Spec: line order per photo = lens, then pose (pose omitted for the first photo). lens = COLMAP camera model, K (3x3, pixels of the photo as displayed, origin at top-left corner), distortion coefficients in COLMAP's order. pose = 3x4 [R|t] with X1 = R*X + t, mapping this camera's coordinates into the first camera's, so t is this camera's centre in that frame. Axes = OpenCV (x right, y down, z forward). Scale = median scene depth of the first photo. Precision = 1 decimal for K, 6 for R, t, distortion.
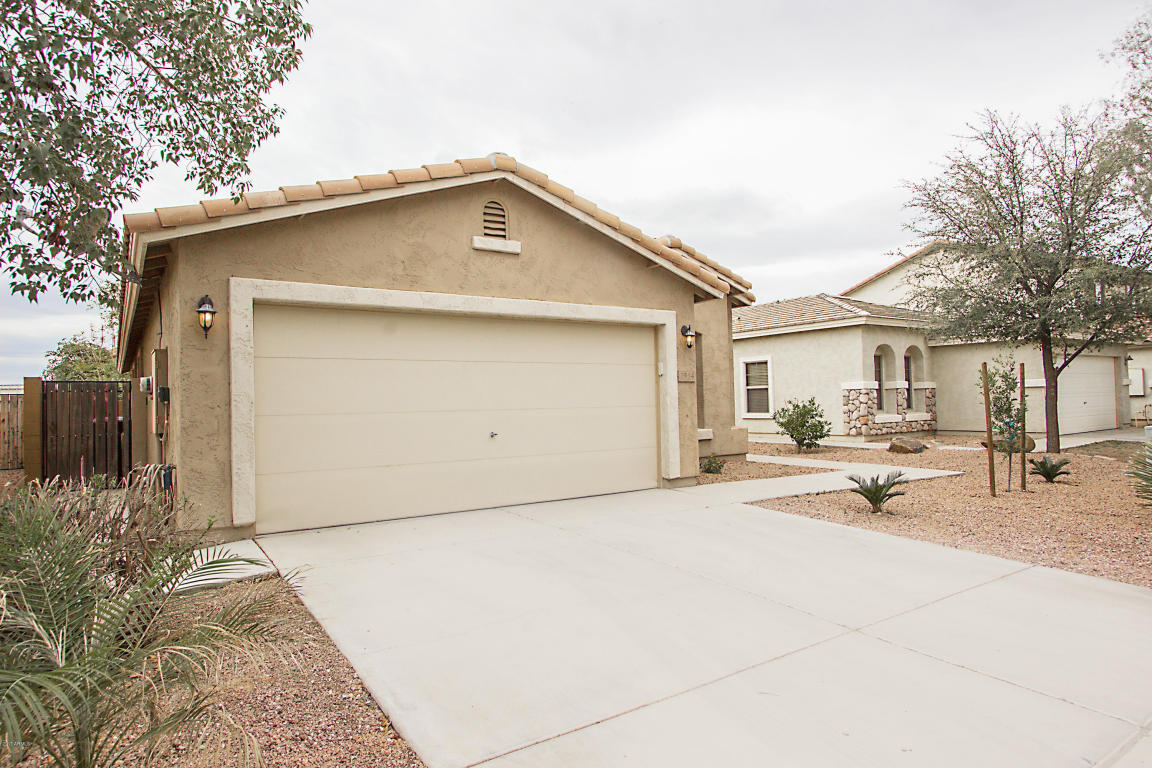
lens RADIAL K [[664.1, 0, 576.0], [0, 664.1, 384.0], [0, 0, 1]] dist [-0.000041, -0.000008]
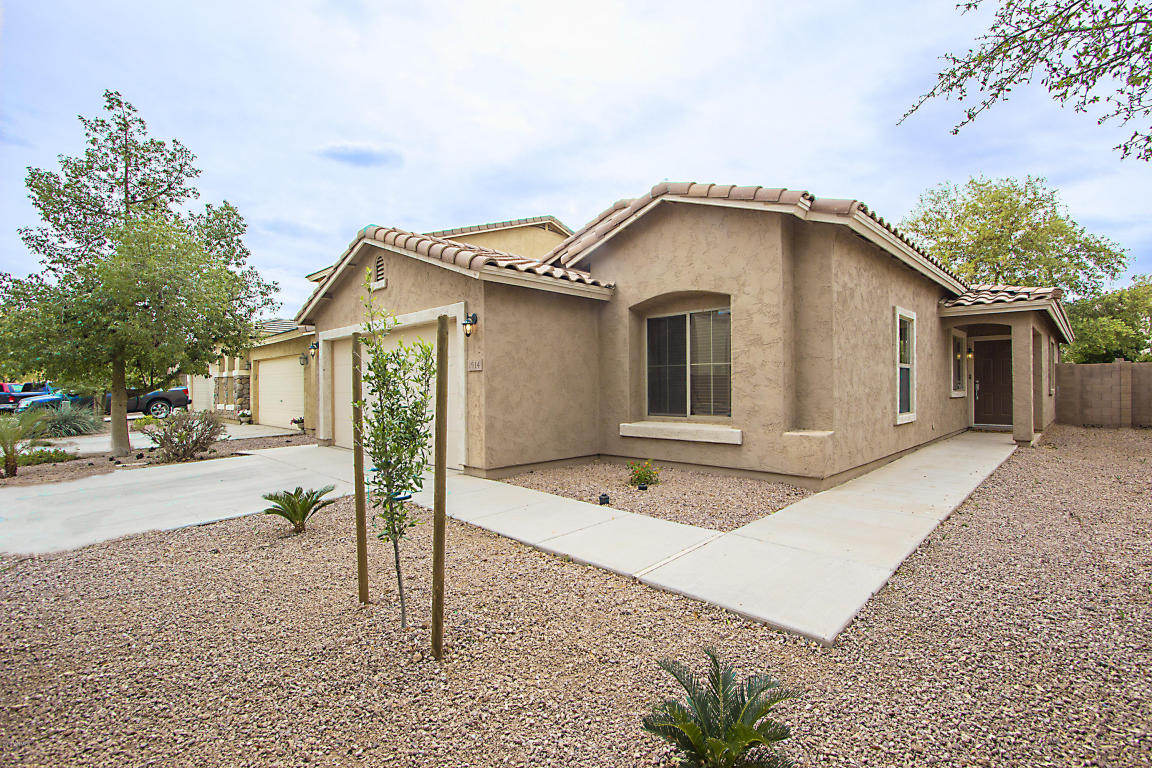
lens RADIAL K [[529.0, 0, 583.0], [0, 529.0, 384.5], [0, 0, 1]] dist [-0.014483, 0.002665]
pose [[0.219025, 0.000452, -0.975719, 0.700505], [0.027826, 0.999590, 0.006709, 0.012141], [0.975322, -0.028620, 0.218923, 0.718660]]
